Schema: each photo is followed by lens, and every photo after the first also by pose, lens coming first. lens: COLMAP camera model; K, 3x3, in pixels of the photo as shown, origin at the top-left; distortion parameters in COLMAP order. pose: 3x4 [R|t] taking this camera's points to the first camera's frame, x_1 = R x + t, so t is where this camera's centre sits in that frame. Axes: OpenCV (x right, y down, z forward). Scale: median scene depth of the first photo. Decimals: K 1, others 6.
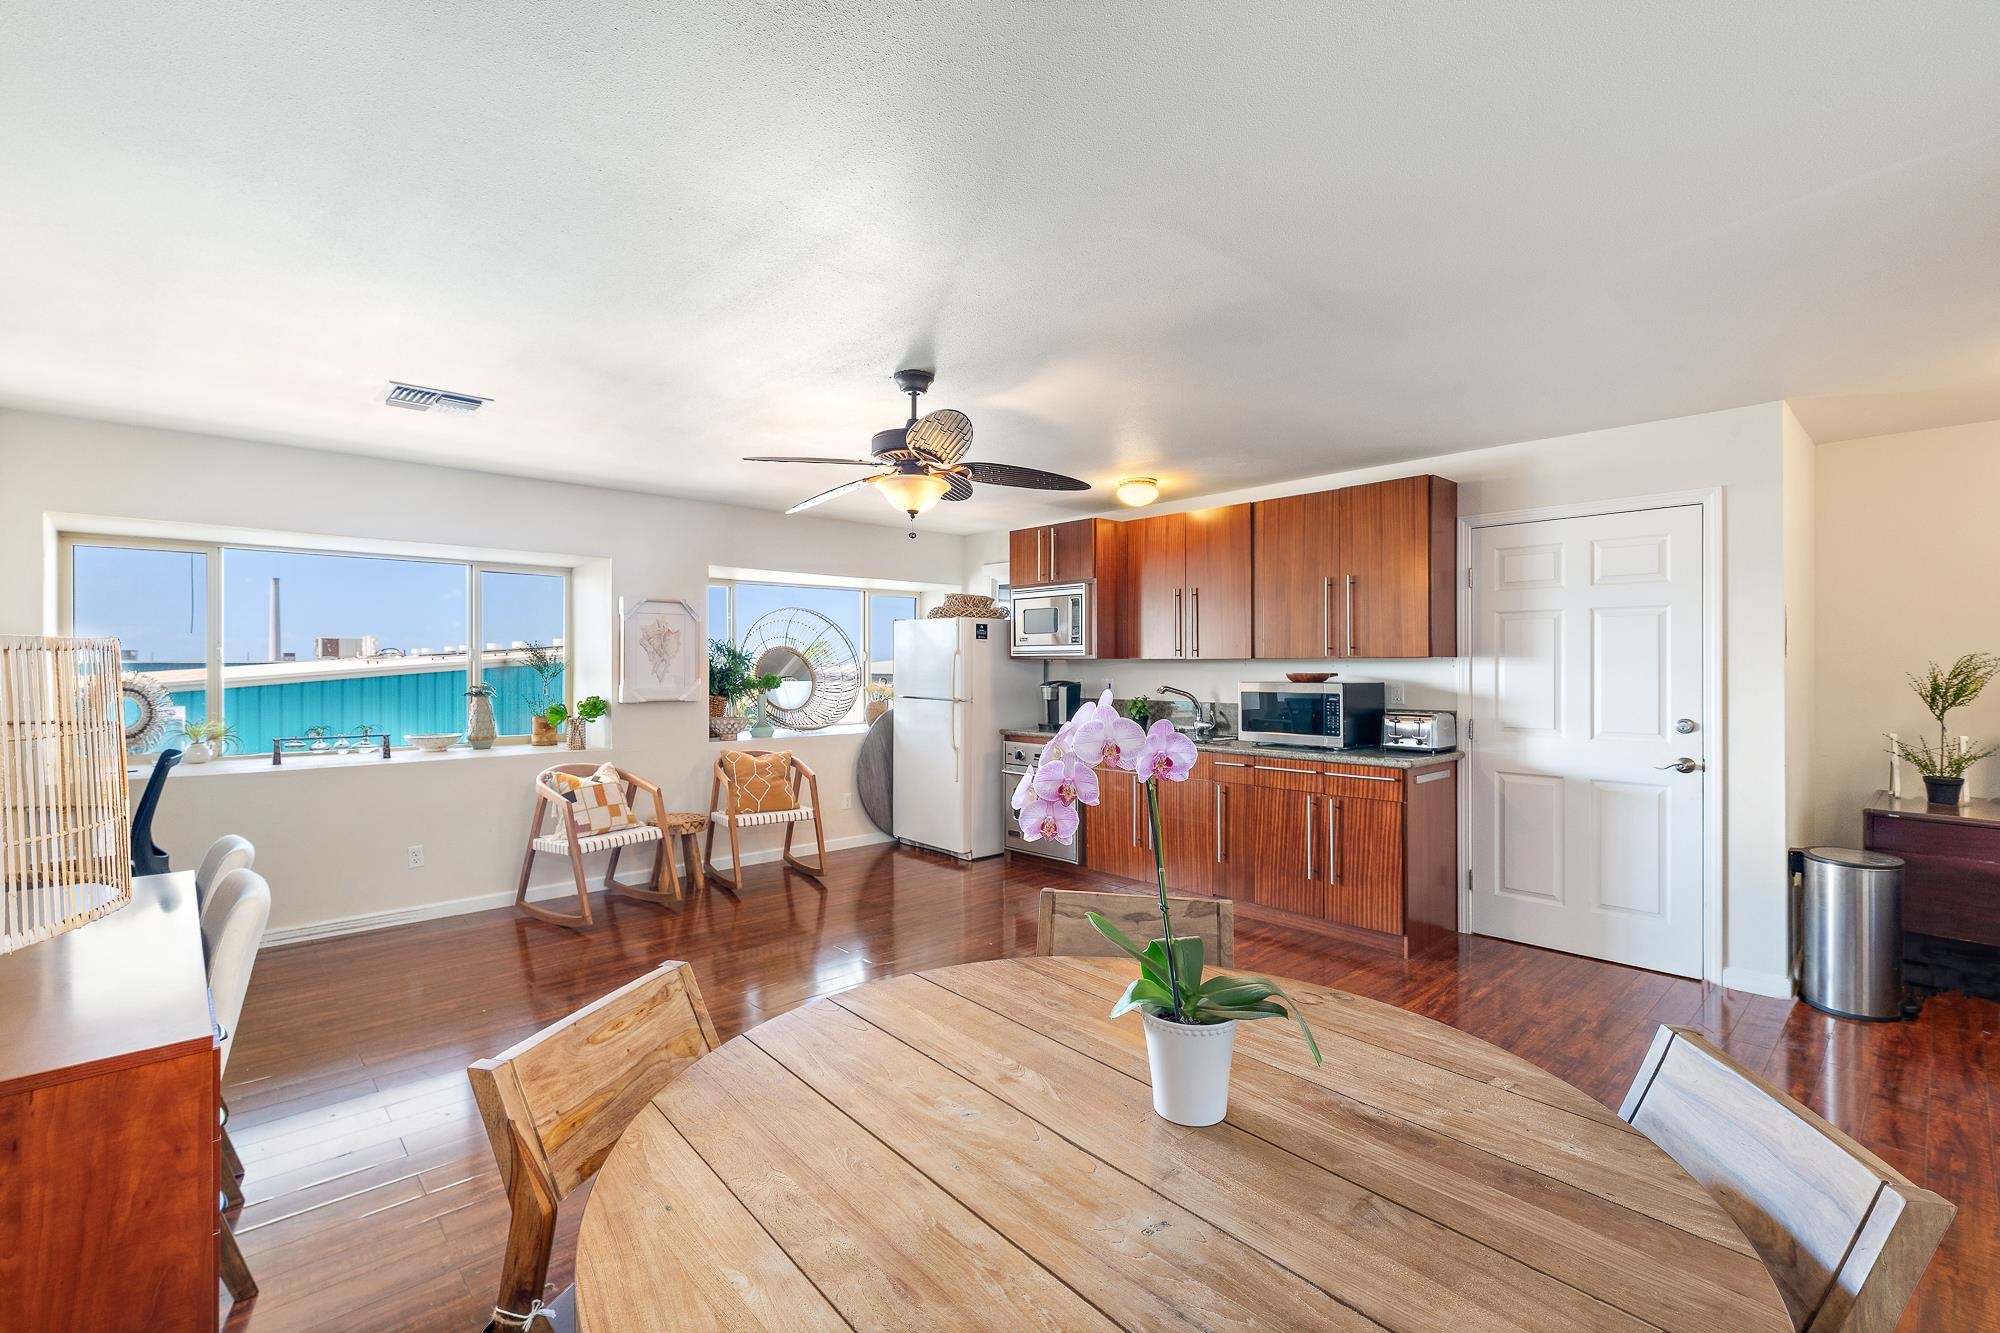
lens RADIAL K [[885.7, 0, 1000.4], [0, 885.7, 672.2], [0, 0, 1]] dist [0.000531, -0.000049]
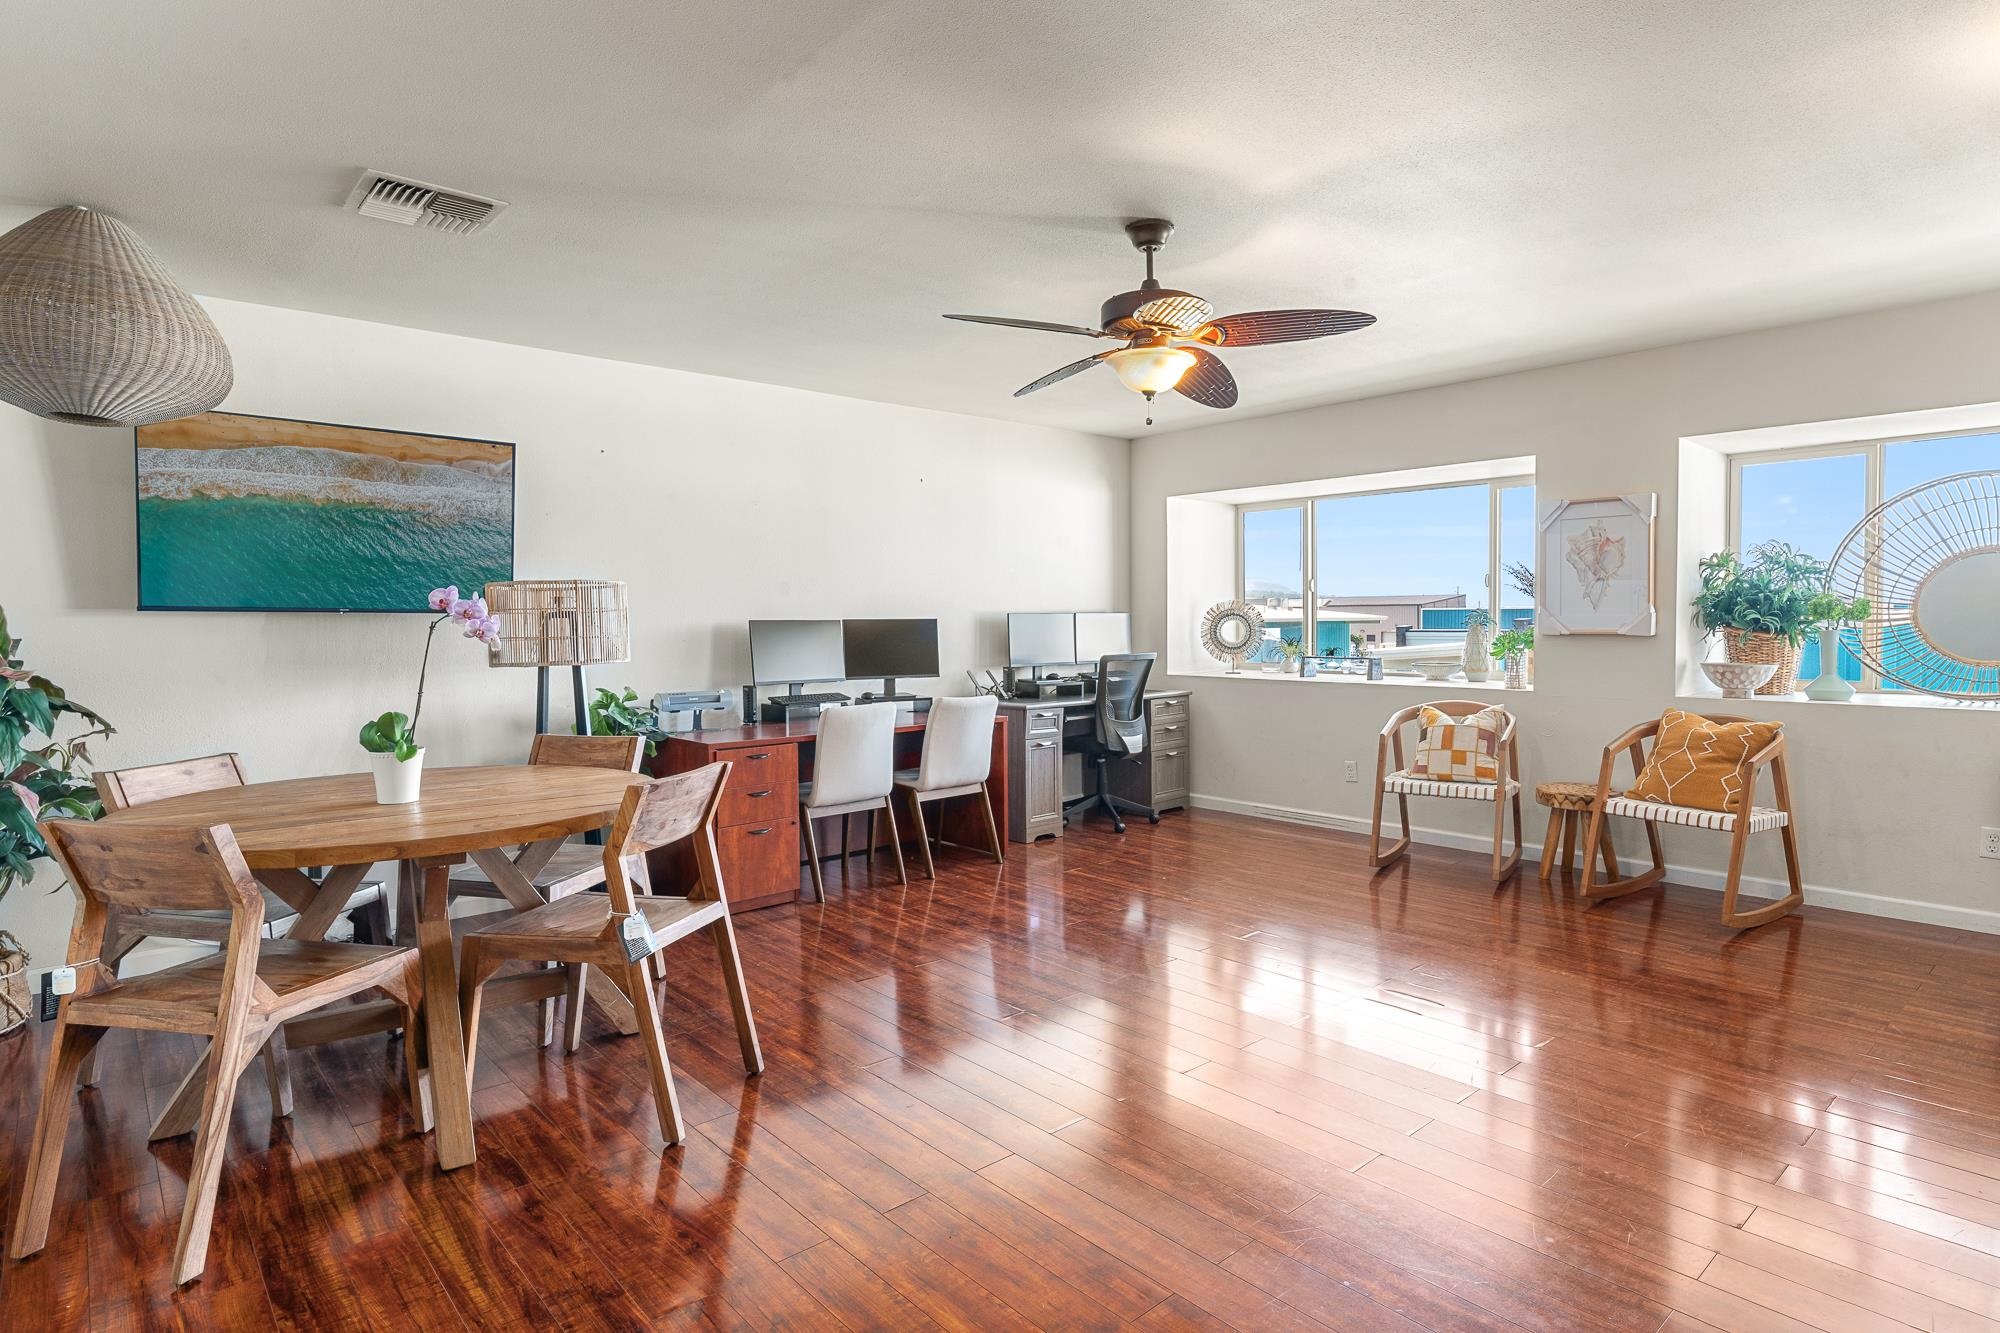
lens RADIAL K [[1066.4, 0, 984.8], [0, 1066.4, 664.7], [0, 0, 1]] dist [0.002264, -0.001037]
pose [[-0.019758, 0.047200, -0.998690, 0.531288], [0.000532, 0.998885, 0.047198, 0.015854], [0.999805, 0.000401, -0.019761, 0.498708]]
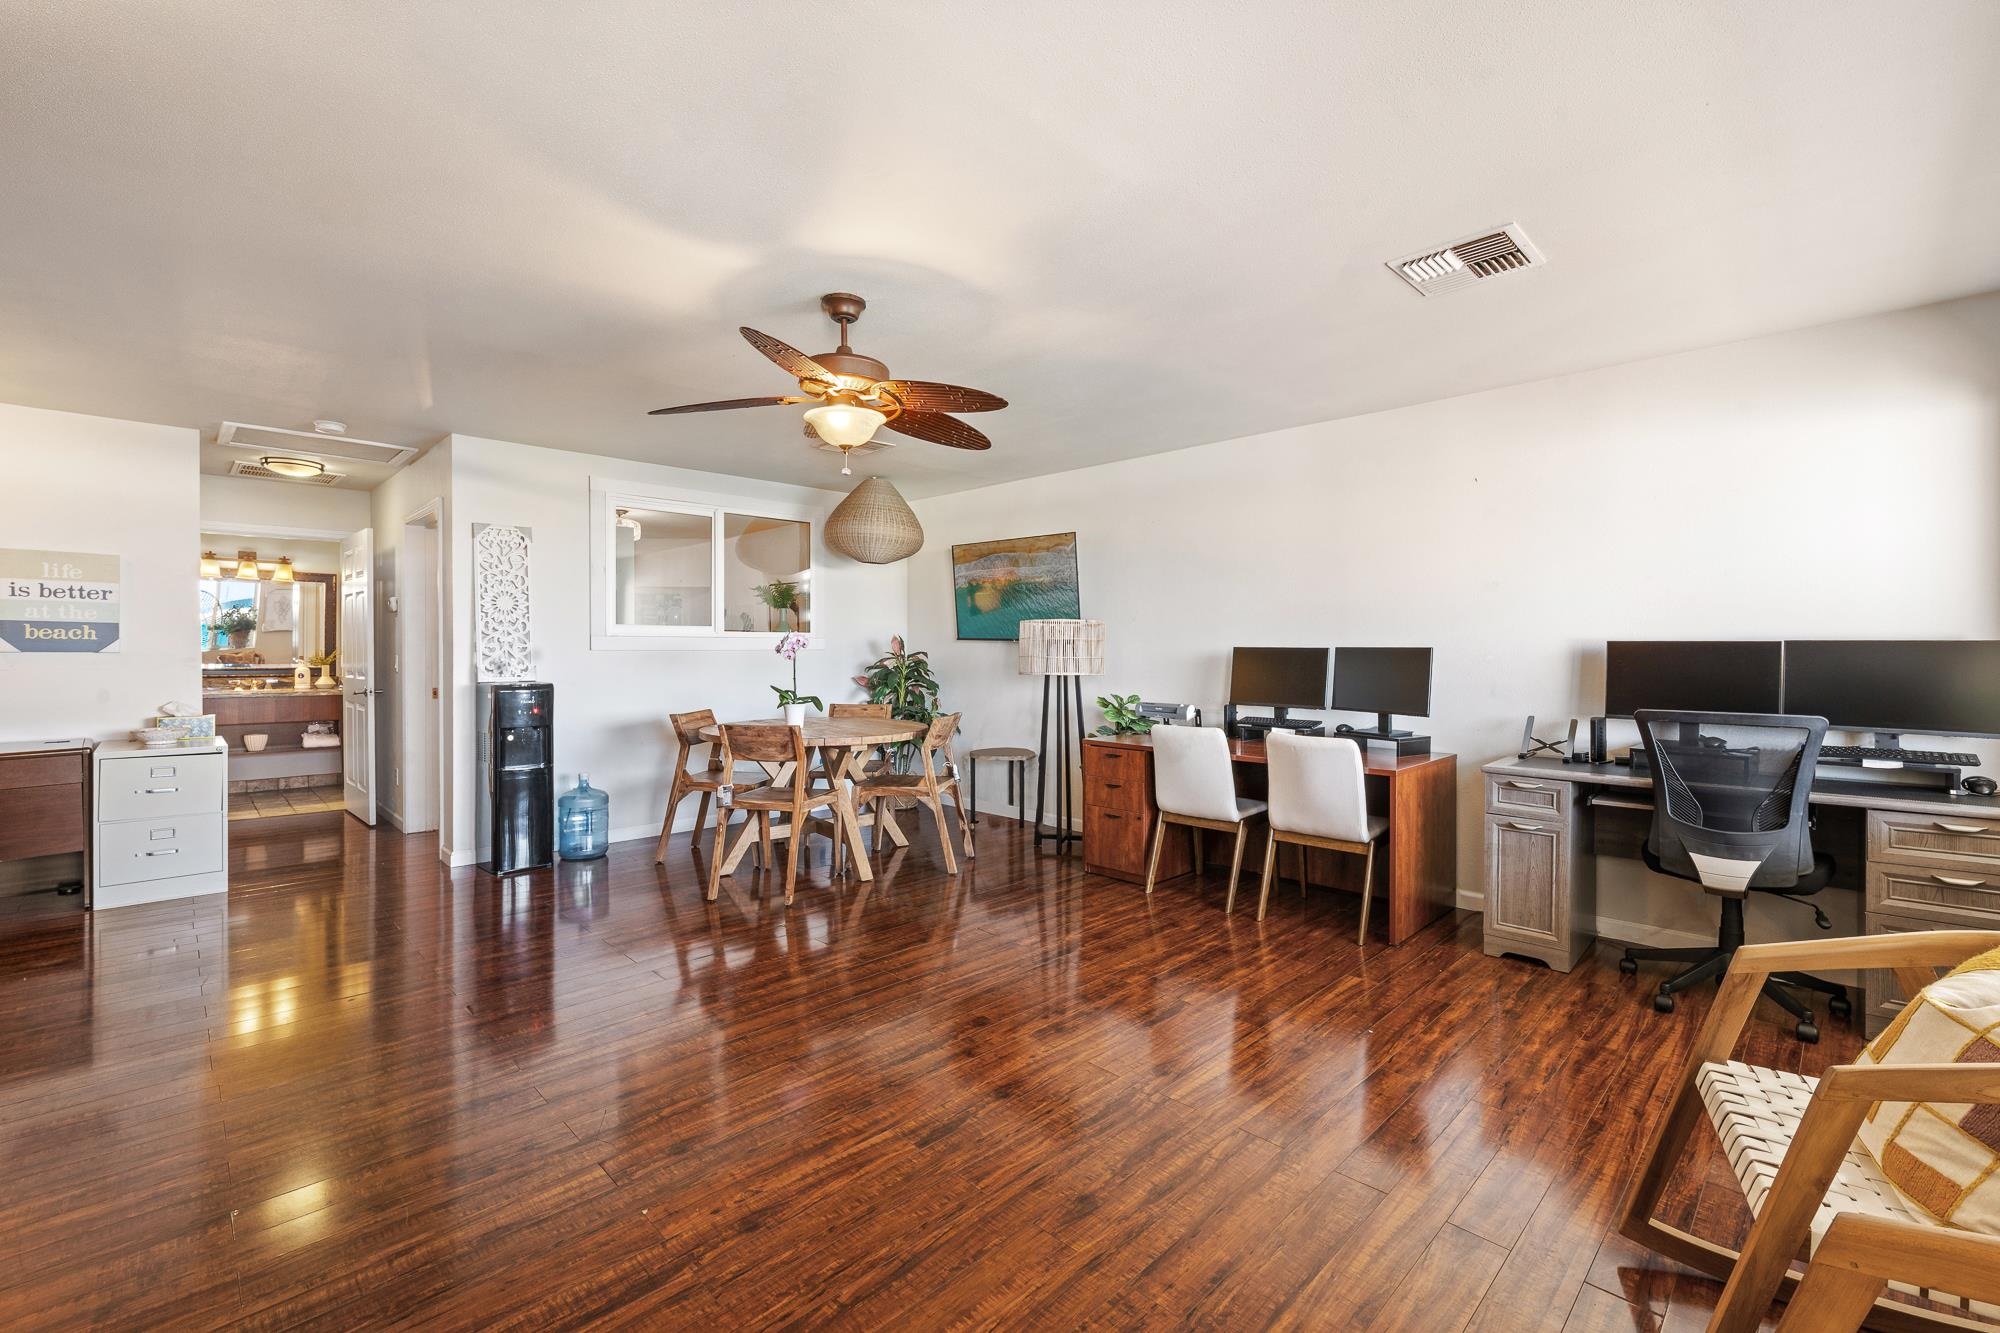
lens RADIAL K [[842.5, 0, 1011.9], [0, 842.5, 661.3], [0, 0, 1]] dist [0.000121, 0.000052]
pose [[-0.997971, -0.003189, -0.063597, -0.120583], [-0.004606, 0.999744, 0.022157, 0.017059], [0.063510, 0.022405, -0.997730, 1.095274]]
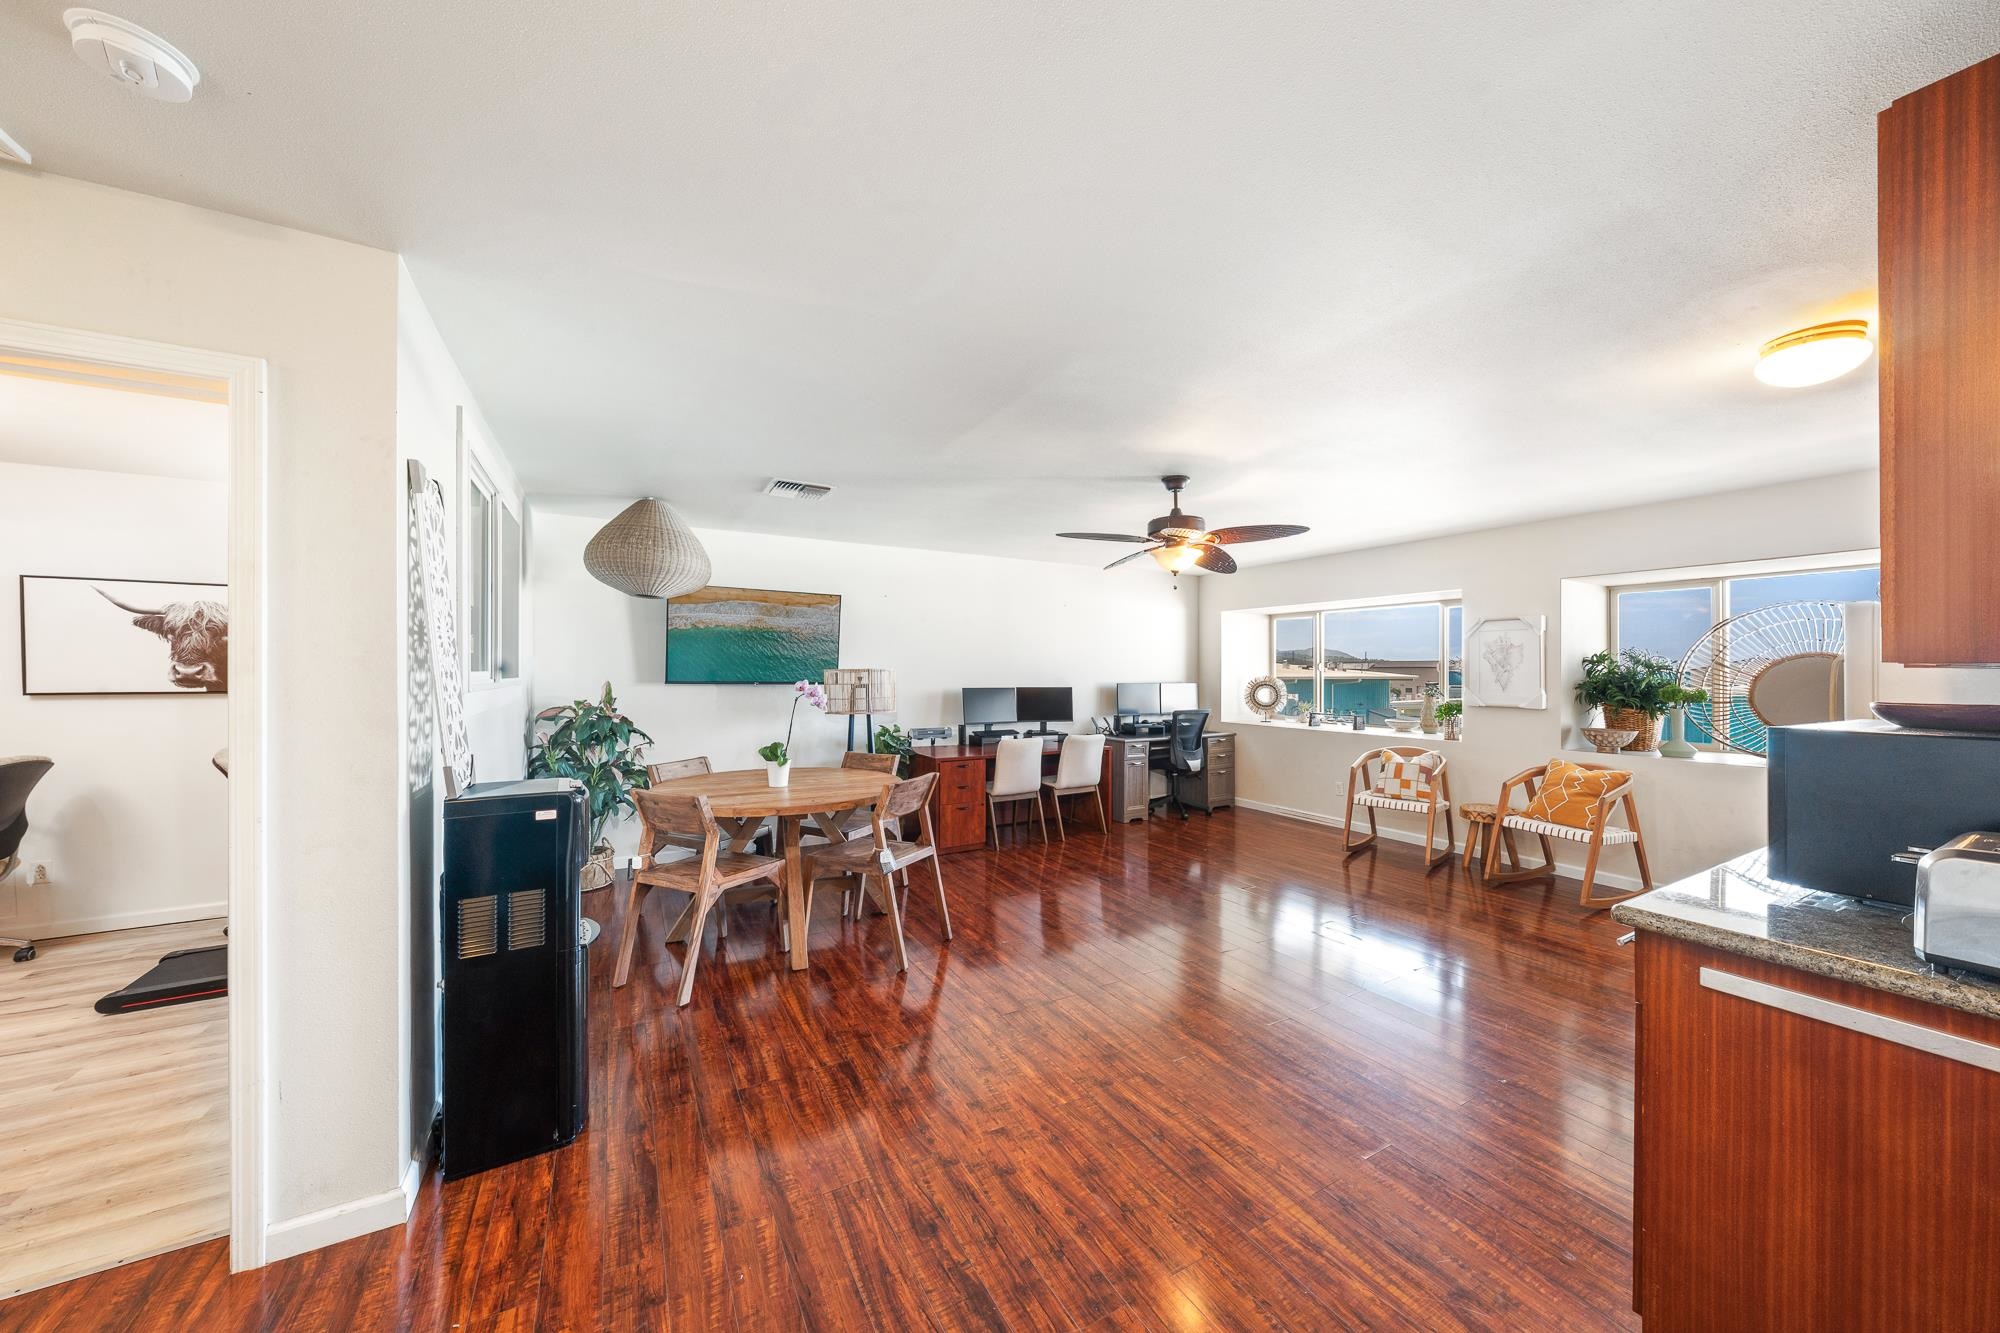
lens RADIAL K [[681.0, 0, 984.2], [0, 681.0, 675.9], [0, 0, 1]] dist [-0.002165, -0.000201]
pose [[-0.232675, 0.008872, -0.972514, 0.620387], [-0.009746, 0.999887, 0.011453, -0.009946], [0.972506, 0.012143, -0.232562, 0.551805]]
